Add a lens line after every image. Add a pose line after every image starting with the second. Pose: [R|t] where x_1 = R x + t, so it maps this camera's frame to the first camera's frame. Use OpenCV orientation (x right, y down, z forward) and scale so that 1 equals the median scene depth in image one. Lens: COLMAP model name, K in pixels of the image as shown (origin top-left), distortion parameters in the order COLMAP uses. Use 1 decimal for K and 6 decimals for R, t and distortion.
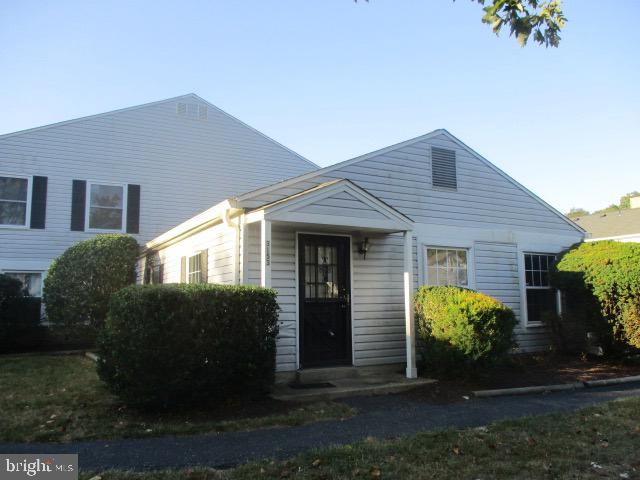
lens RADIAL K [[529.7, 0, 320.0], [0, 529.7, 240.0], [0, 0, 1]] dist [-0.030670, 0.005486]
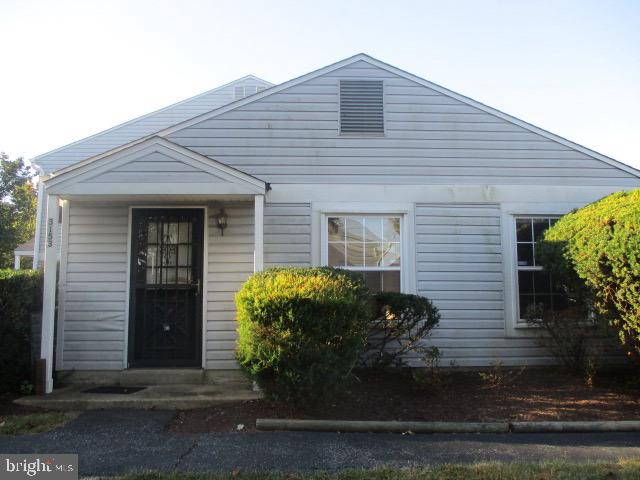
lens RADIAL K [[532.2, 0, 320.0], [0, 532.2, 240.0], [0, 0, 1]] dist [-0.021075, 0.011275]
pose [[0.893517, -0.043438, -0.446924, 0.571495], [0.052067, 0.998619, 0.007037, 0.045216], [0.446001, -0.029557, 0.894544, 0.354587]]
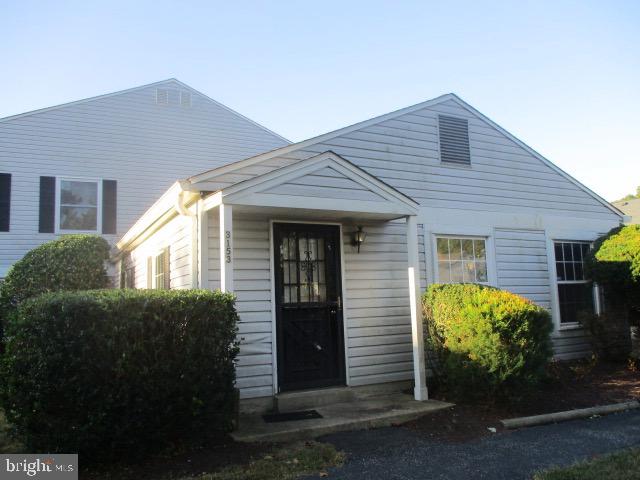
lens RADIAL K [[529.7, 0, 320.0], [0, 529.7, 240.0], [0, 0, 1]] dist [-0.030670, 0.005486]
pose [[0.999351, -0.028759, -0.021670, 0.043632], [0.028748, 0.999586, -0.000795, 0.015924], [0.021683, 0.000172, 0.999765, 0.194776]]
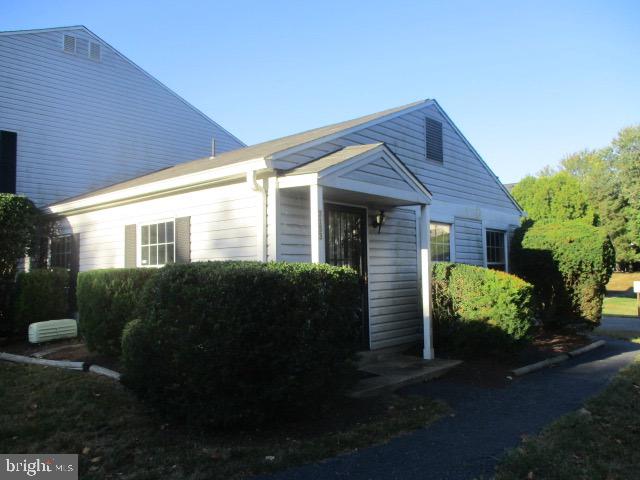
lens RADIAL K [[529.7, 0, 320.0], [0, 529.7, 240.0], [0, 0, 1]] dist [-0.030670, 0.005486]
pose [[0.941721, 0.015689, 0.336030, -0.320142], [-0.034114, 0.998216, 0.049001, 0.006051], [-0.334661, -0.057608, 0.940576, 0.174428]]
